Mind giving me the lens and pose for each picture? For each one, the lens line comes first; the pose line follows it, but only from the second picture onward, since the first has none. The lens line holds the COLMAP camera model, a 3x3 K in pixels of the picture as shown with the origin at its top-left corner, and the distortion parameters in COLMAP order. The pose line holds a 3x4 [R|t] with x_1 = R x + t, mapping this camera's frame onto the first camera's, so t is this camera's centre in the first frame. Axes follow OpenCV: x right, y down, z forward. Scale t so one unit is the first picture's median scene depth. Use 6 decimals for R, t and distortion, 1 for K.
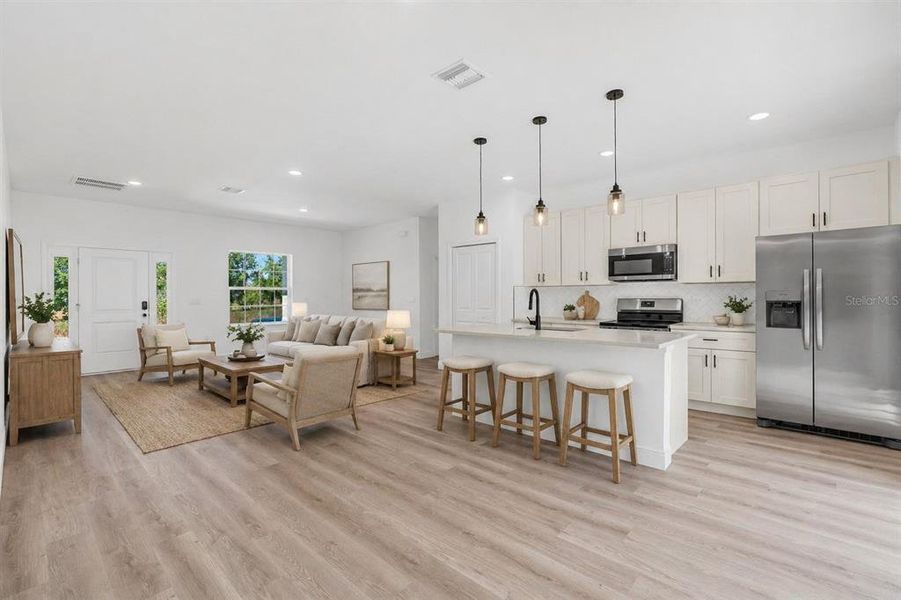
lens RADIAL K [[410.4, 0, 454.1], [0, 410.4, 293.8], [0, 0, 1]] dist [-0.003255, 0.000148]
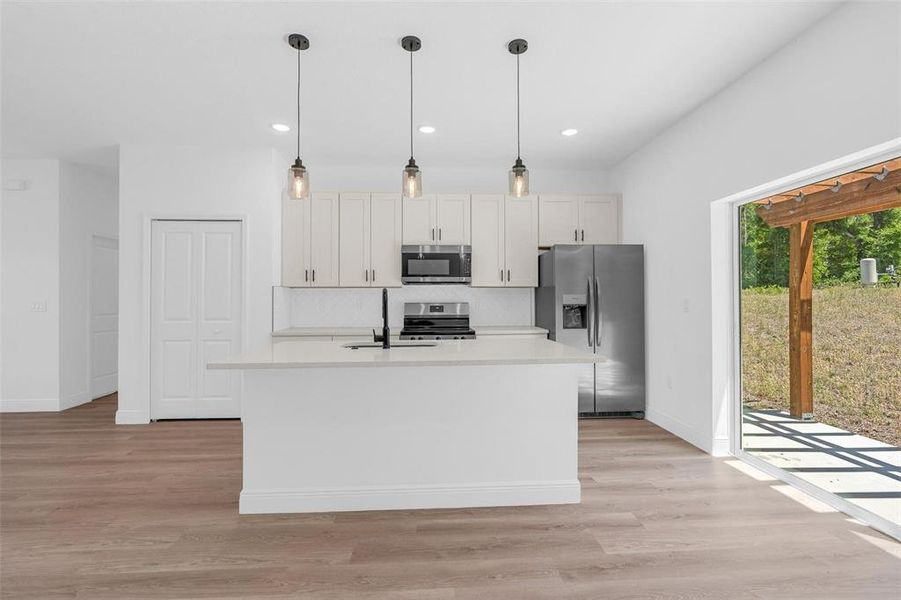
lens RADIAL K [[410.0, 0, 450.5], [0, 410.0, 300.0], [0, 0, 1]] dist [-0.002840, -0.000446]
pose [[0.698174, 0.000711, 0.715927, -0.175726], [-0.003547, 0.999991, 0.002467, 0.003263], [-0.715919, -0.004262, 0.698170, 0.361918]]
